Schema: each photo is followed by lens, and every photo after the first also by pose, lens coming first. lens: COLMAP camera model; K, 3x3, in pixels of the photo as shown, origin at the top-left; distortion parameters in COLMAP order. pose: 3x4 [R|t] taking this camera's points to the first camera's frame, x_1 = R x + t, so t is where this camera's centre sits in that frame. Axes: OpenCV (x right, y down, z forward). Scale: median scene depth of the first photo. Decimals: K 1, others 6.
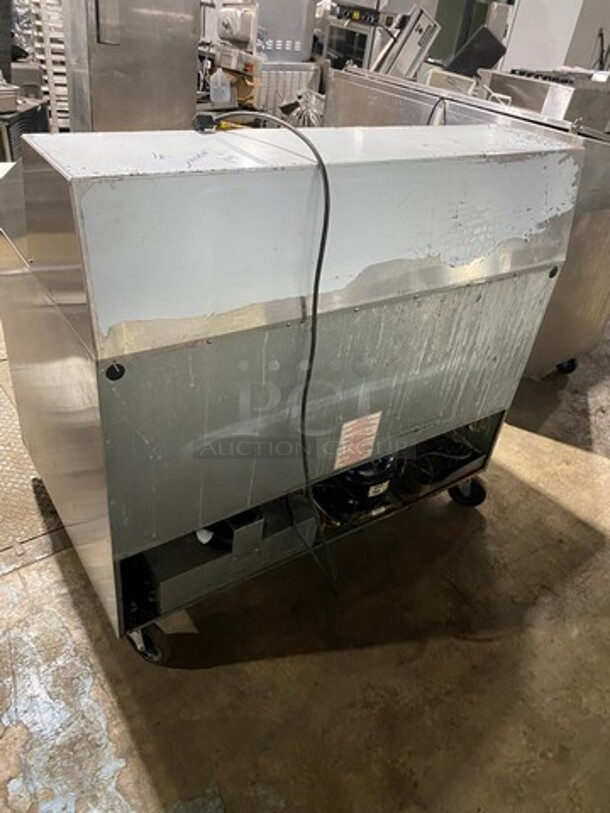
lens RADIAL K [[624.4, 0, 304.2], [0, 624.4, 405.4], [0, 0, 1]] dist [0.034117, -0.021382]
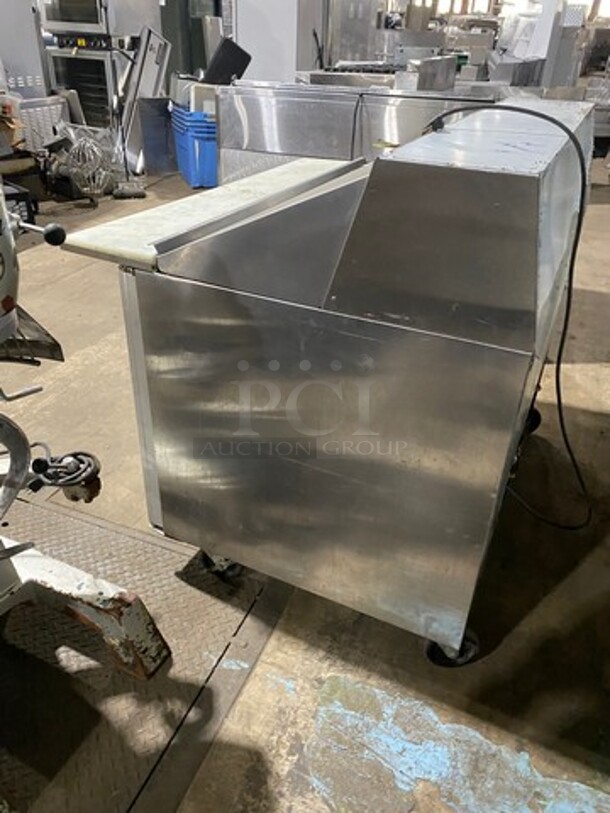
lens RADIAL K [[624.4, 0, 304.9], [0, 624.4, 408.2], [0, 0, 1]] dist [0.034117, -0.021382]
pose [[0.862400, -0.335637, 0.378965, -0.182697], [0.343223, 0.937941, 0.049641, -0.028355], [-0.372108, 0.087259, 0.924079, 0.035613]]
